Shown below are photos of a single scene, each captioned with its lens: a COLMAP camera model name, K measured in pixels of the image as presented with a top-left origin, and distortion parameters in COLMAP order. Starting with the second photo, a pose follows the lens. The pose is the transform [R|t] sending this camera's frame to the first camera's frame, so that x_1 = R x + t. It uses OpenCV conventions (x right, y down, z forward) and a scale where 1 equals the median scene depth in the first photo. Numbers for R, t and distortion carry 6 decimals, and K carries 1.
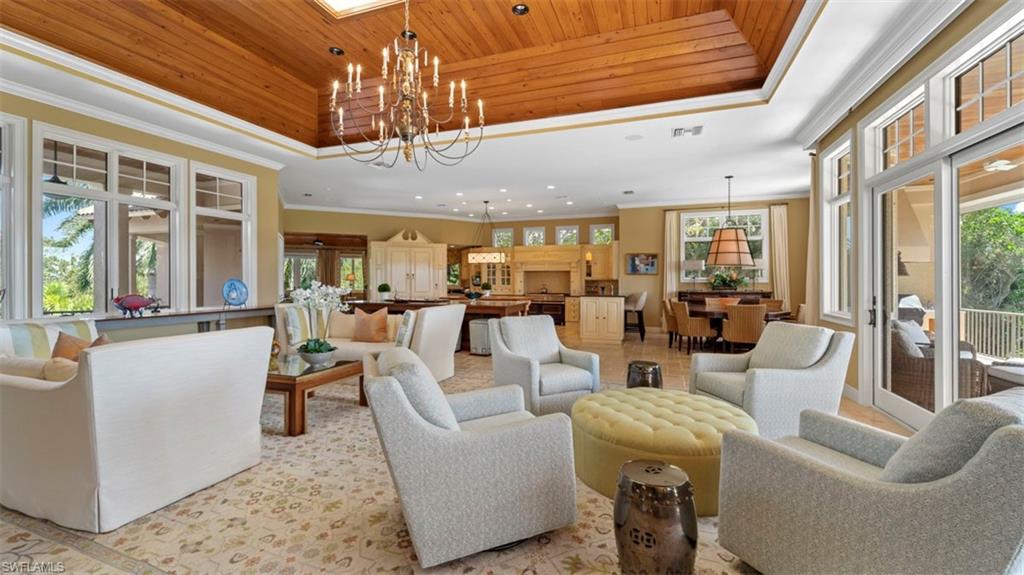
lens RADIAL K [[414.8, 0, 512.6], [0, 414.8, 280.7], [0, 0, 1]] dist [0.003441, -0.003319]
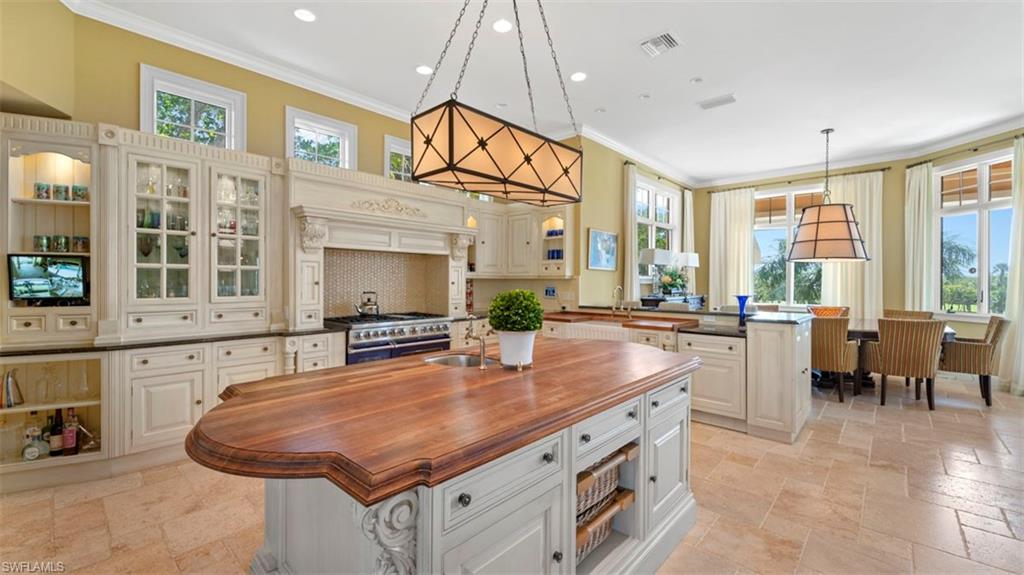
lens RADIAL K [[414.8, 0, 509.6], [0, 414.8, 280.3], [0, 0, 1]] dist [0.003441, -0.003319]
pose [[0.393640, 0.003489, 0.919258, -0.186276], [0.000954, 0.999991, -0.004204, 0.001513], [-0.919264, 0.002532, 0.393633, 0.736788]]
